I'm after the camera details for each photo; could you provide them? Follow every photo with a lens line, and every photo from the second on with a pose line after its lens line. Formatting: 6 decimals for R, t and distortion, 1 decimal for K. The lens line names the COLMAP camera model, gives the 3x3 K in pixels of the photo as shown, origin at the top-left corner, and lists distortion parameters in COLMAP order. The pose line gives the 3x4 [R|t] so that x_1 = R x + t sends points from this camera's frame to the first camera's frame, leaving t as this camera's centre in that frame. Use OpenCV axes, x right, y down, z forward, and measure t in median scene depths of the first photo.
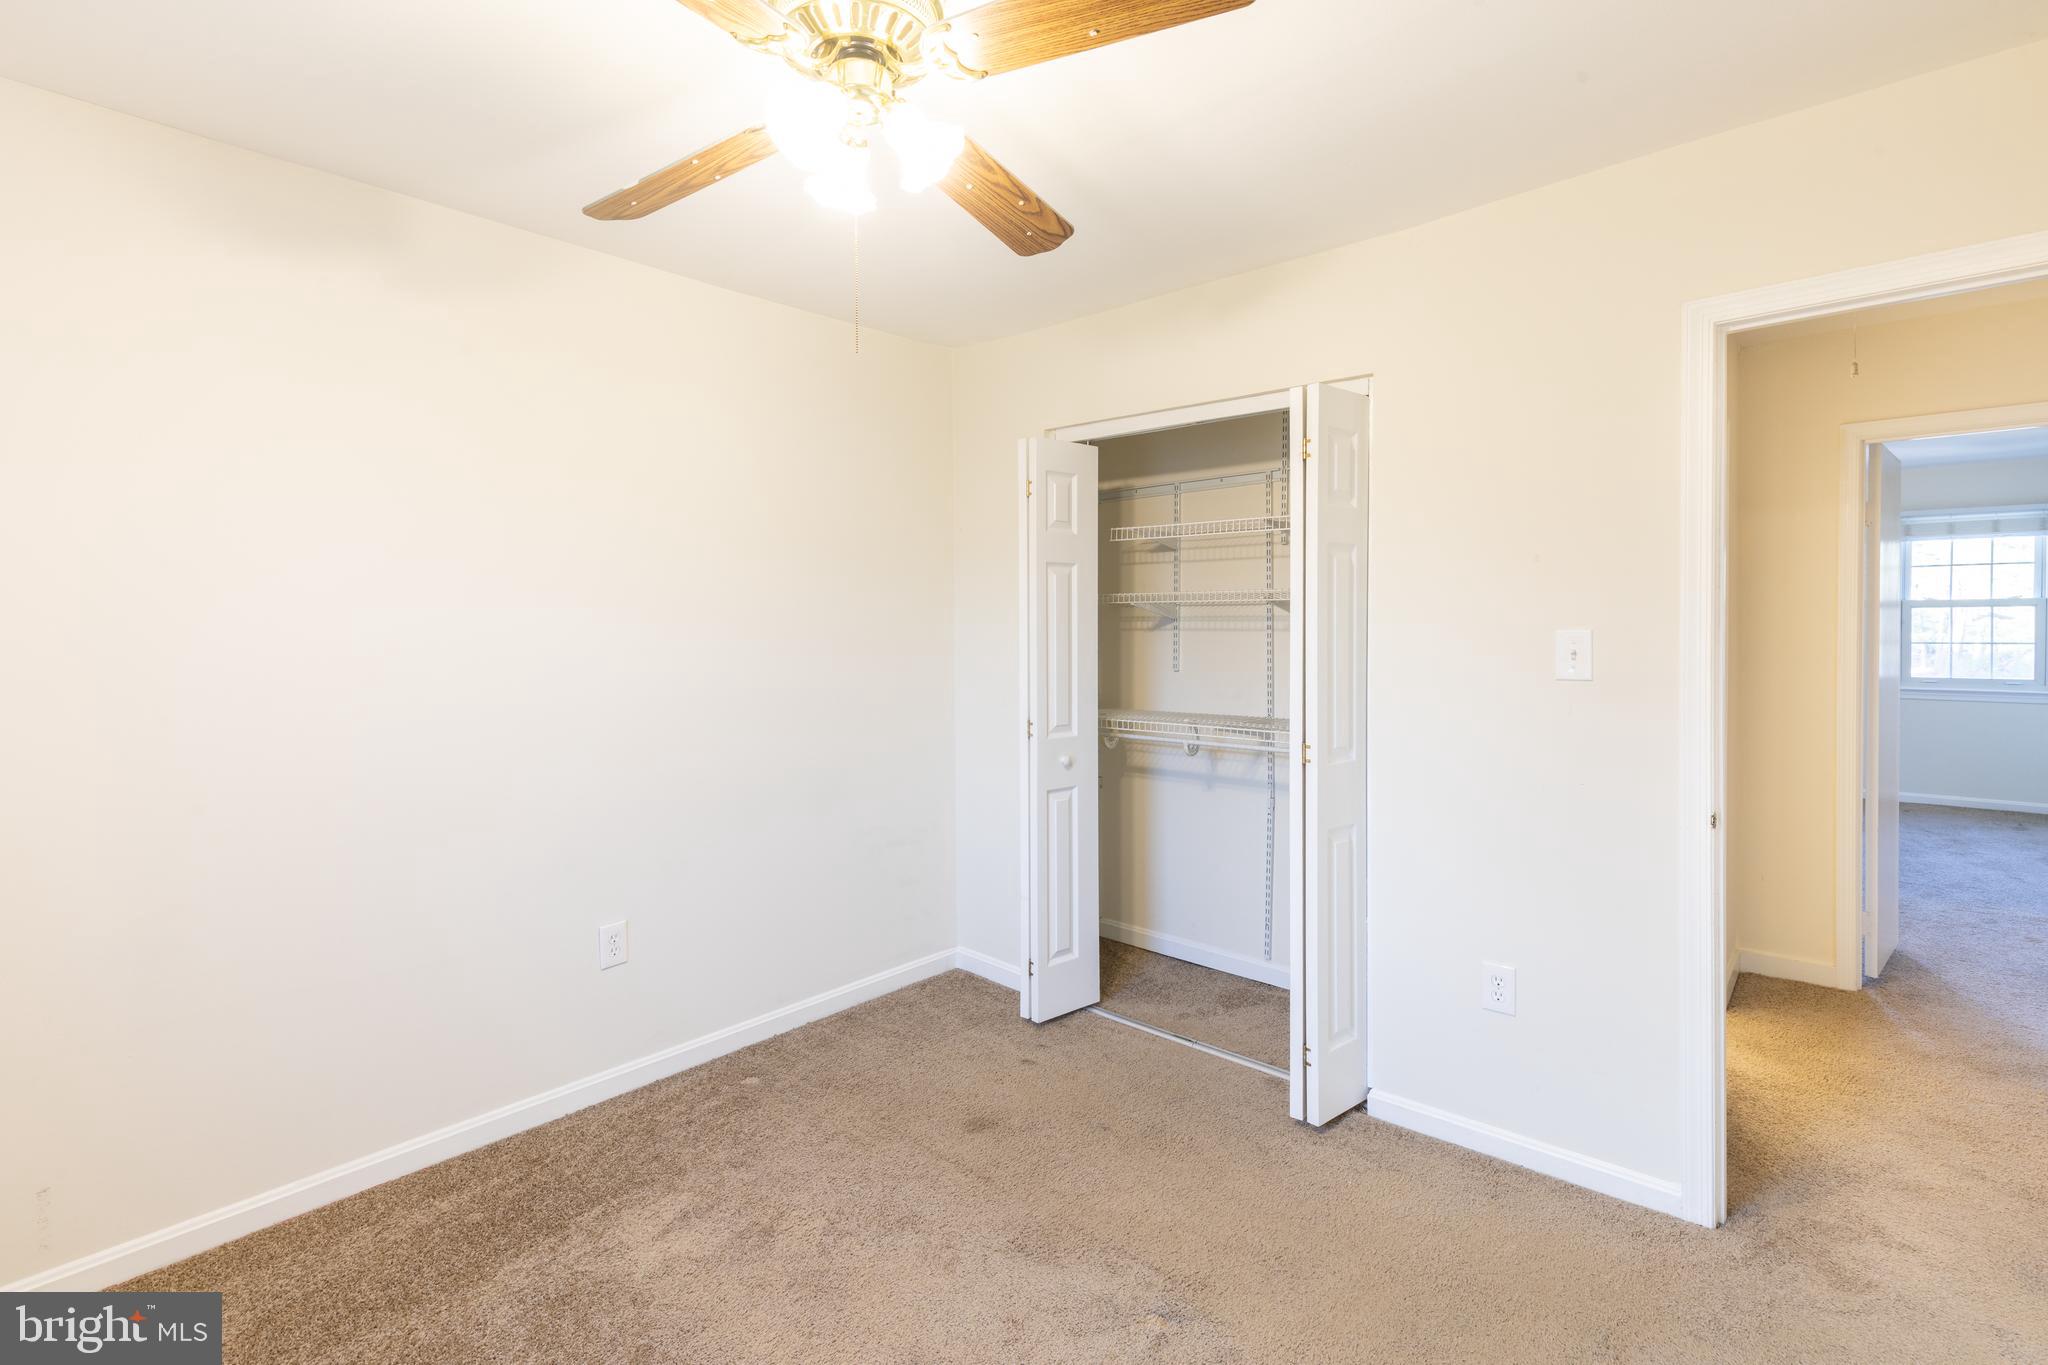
lens RADIAL K [[929.2, 0, 1030.7], [0, 929.2, 642.6], [0, 0, 1]] dist [-0.037811, 0.008525]
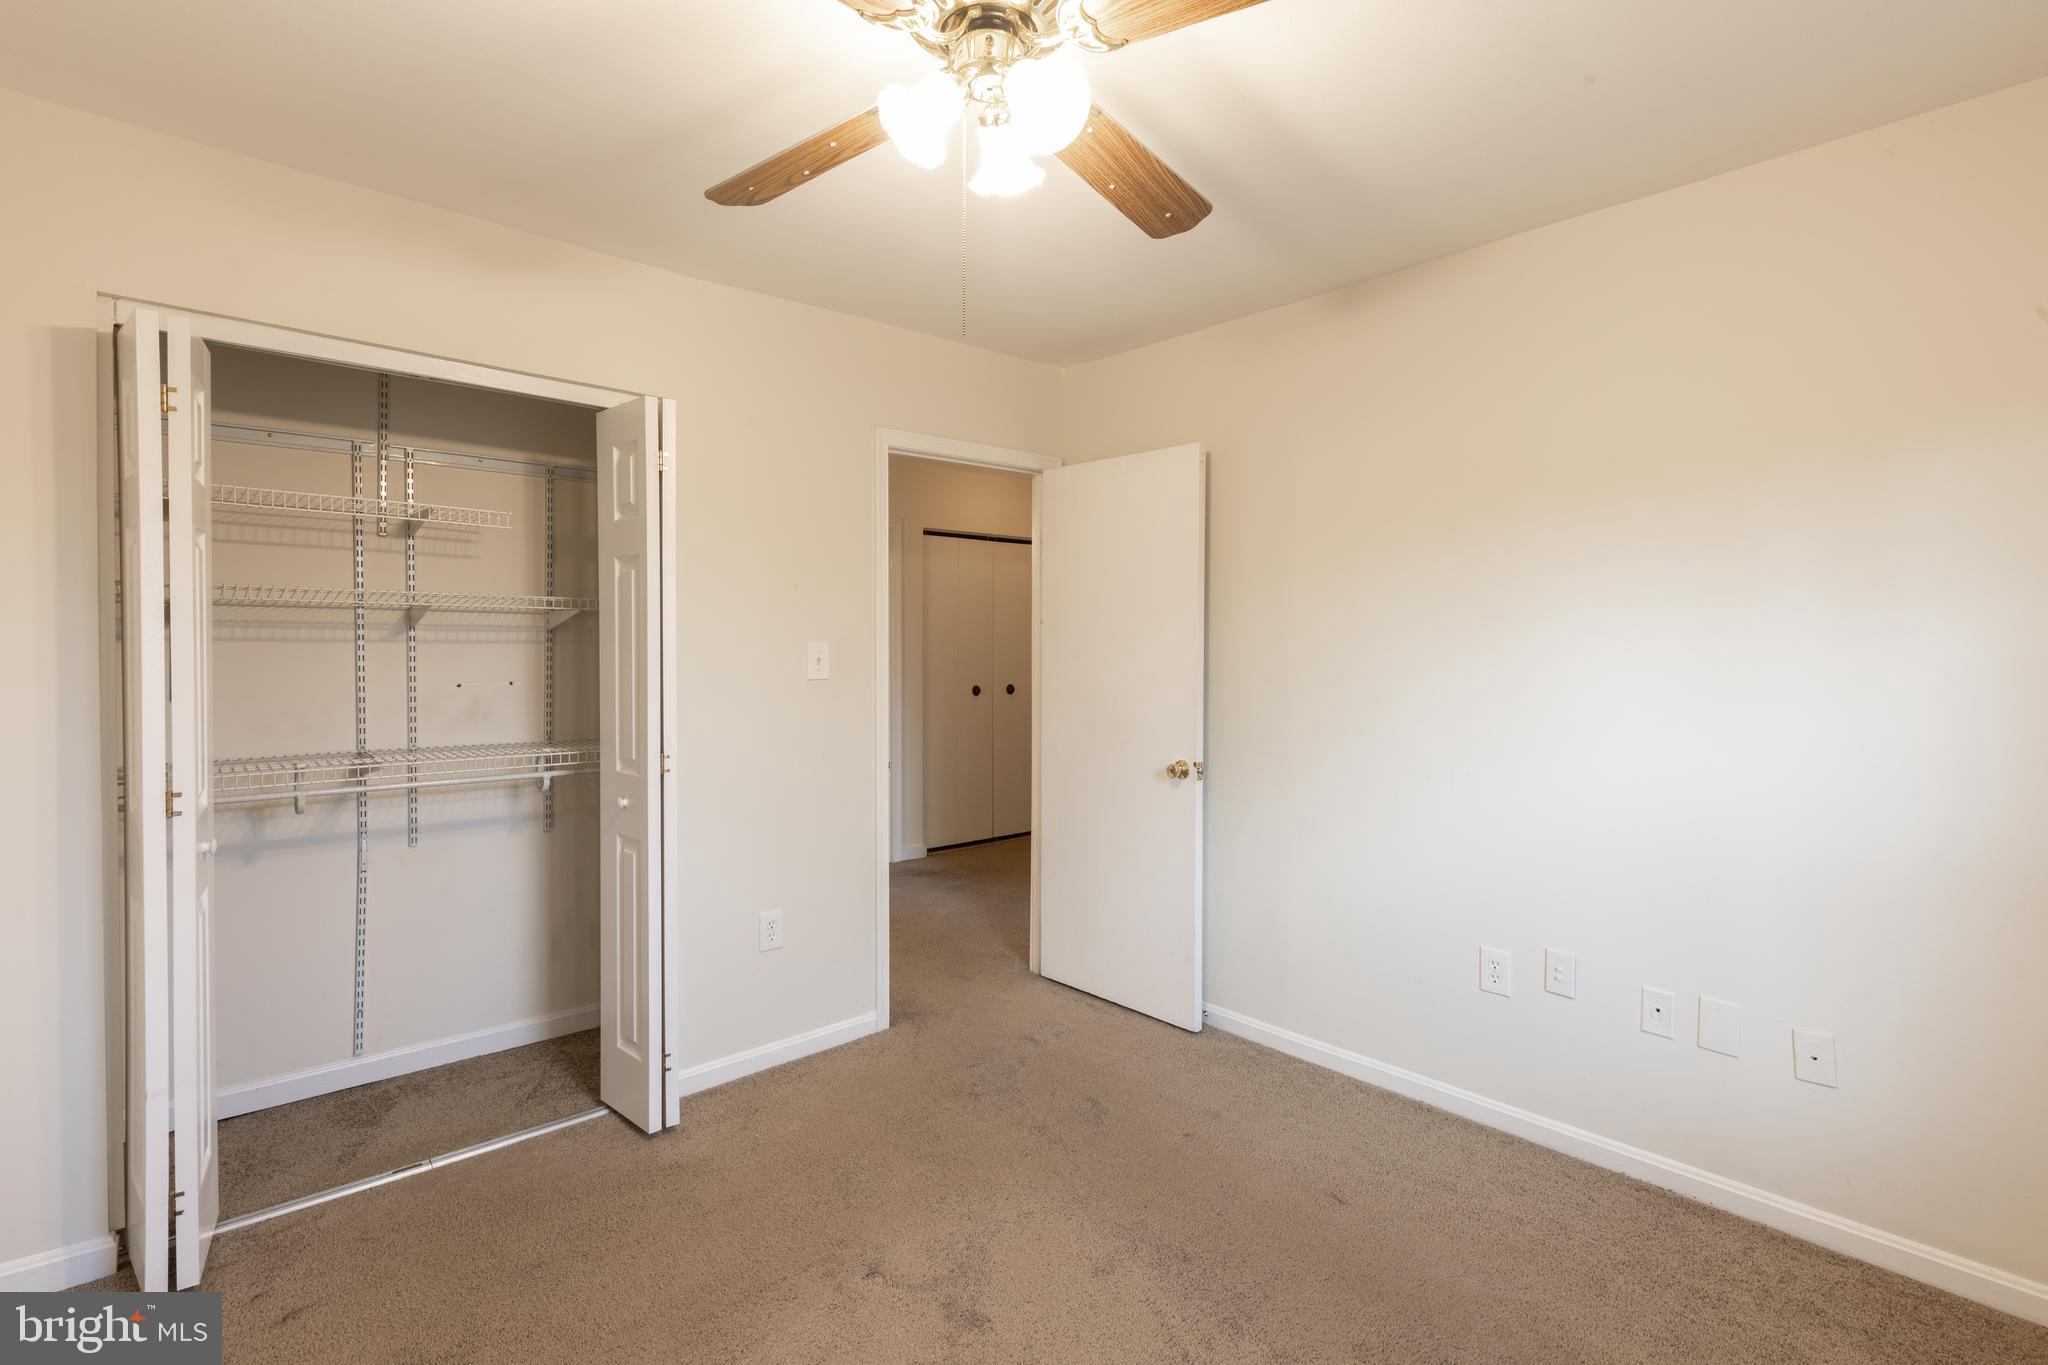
lens RADIAL K [[929.2, 0, 1030.7], [0, 929.2, 642.6], [0, 0, 1]] dist [-0.037811, 0.008525]
pose [[0.100838, 0.002971, 0.994898, -0.536263], [0.008570, 0.999956, -0.003855, -0.004444], [-0.994866, 0.008915, 0.100809, 0.397327]]
